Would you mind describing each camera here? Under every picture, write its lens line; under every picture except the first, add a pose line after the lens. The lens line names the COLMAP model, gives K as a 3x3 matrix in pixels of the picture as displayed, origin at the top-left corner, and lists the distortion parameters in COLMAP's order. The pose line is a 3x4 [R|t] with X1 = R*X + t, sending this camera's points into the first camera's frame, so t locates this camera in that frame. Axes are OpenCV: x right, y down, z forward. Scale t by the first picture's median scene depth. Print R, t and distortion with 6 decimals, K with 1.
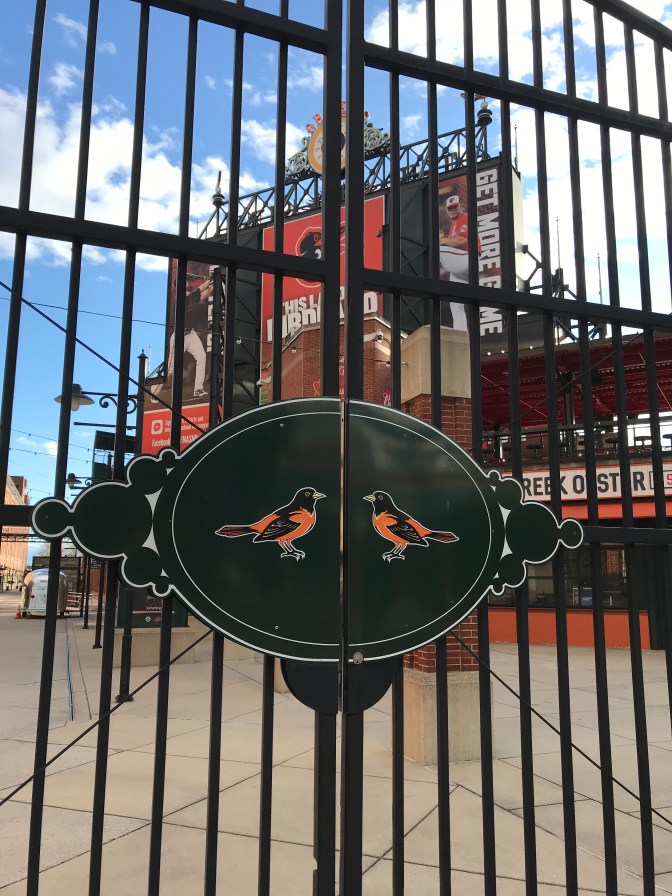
lens RADIAL K [[752.7, 0, 337.3], [0, 752.7, 449.0], [0, 0, 1]] dist [0.000553, 0.020671]
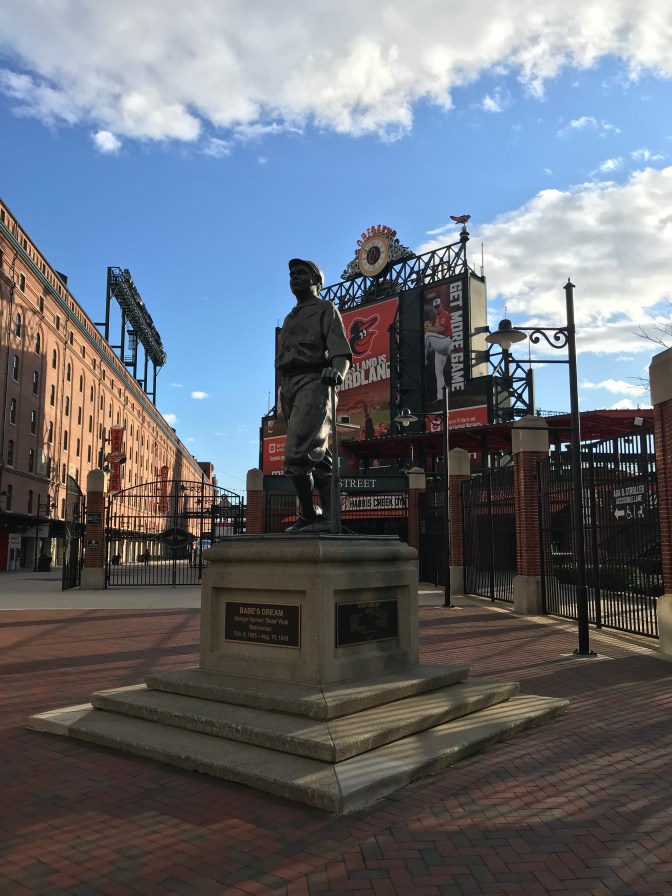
lens RADIAL K [[752.7, 0, 335.4], [0, 752.7, 446.5], [0, 0, 1]] dist [0.000553, 0.020671]
pose [[0.970620, -0.040673, -0.237156, 0.292902], [0.050239, 0.998144, 0.034432, -0.091864], [0.235315, -0.045334, 0.970861, -0.546946]]
